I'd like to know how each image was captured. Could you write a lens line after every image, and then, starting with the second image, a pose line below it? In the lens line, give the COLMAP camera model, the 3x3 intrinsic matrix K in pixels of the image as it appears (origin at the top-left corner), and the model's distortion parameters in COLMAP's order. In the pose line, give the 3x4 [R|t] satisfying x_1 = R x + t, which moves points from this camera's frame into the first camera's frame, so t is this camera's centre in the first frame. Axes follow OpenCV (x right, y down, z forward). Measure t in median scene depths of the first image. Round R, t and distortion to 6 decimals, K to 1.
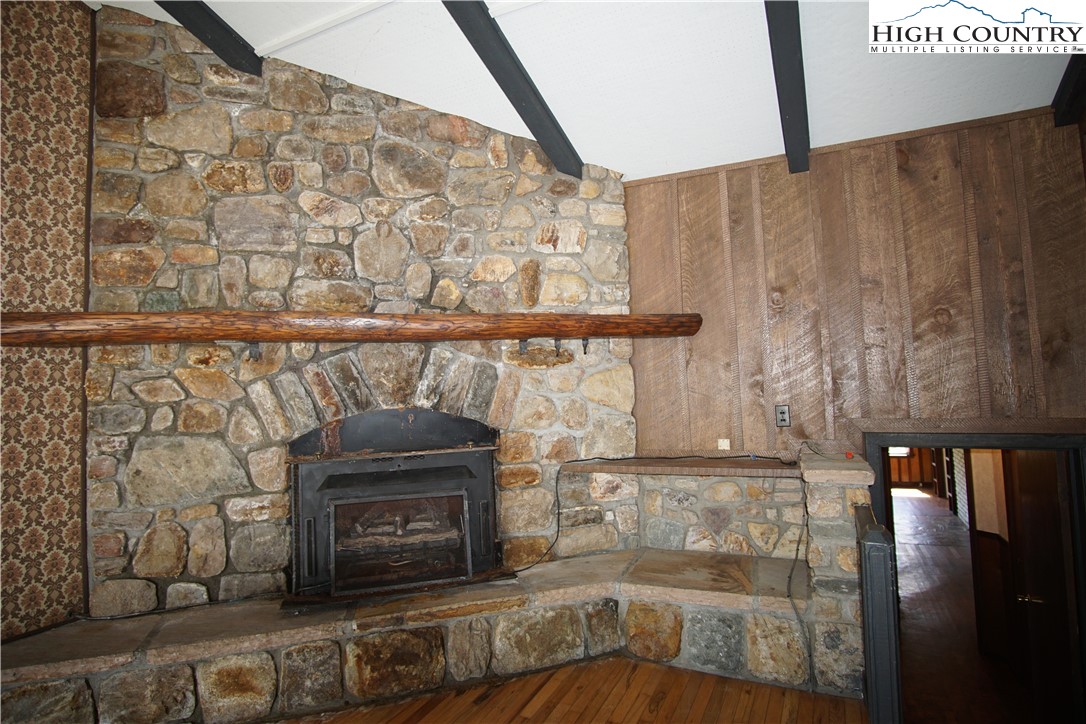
lens RADIAL K [[584.6, 0, 543.2], [0, 584.6, 354.5], [0, 0, 1]] dist [-0.029041, 0.002373]
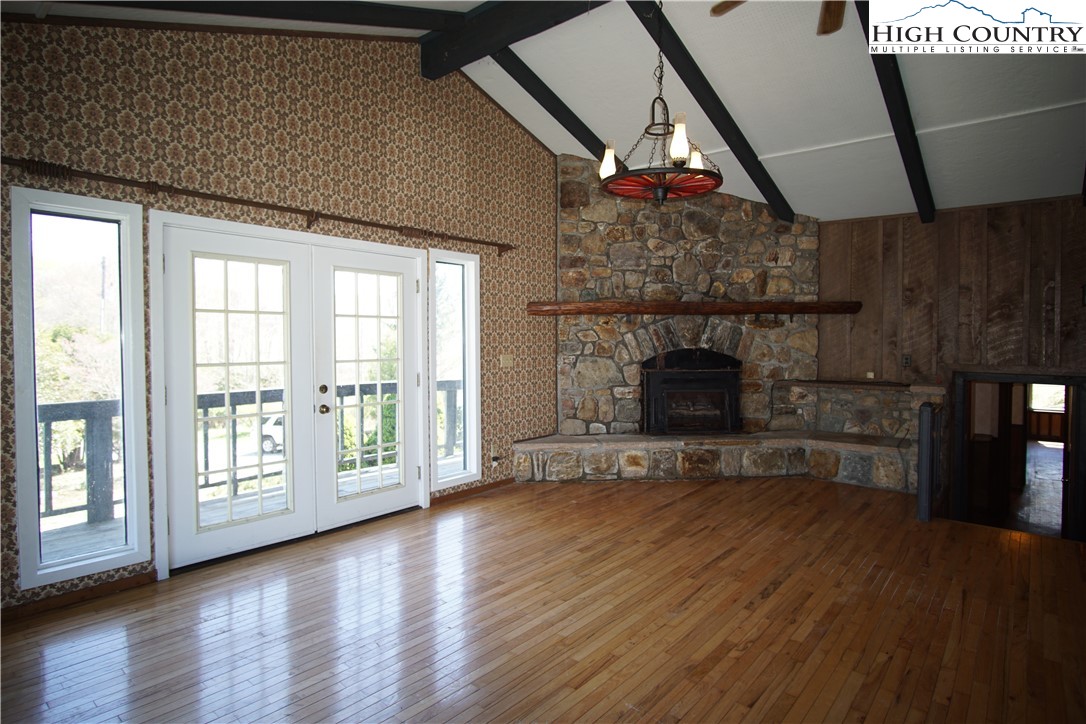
lens RADIAL K [[584.6, 0, 543.2], [0, 584.6, 354.5], [0, 0, 1]] dist [-0.029041, 0.002373]
pose [[0.968748, 0.041039, -0.244627, -0.259385], [-0.017930, 0.995224, 0.095956, -0.069812], [0.247397, -0.088572, 0.964857, -1.077241]]
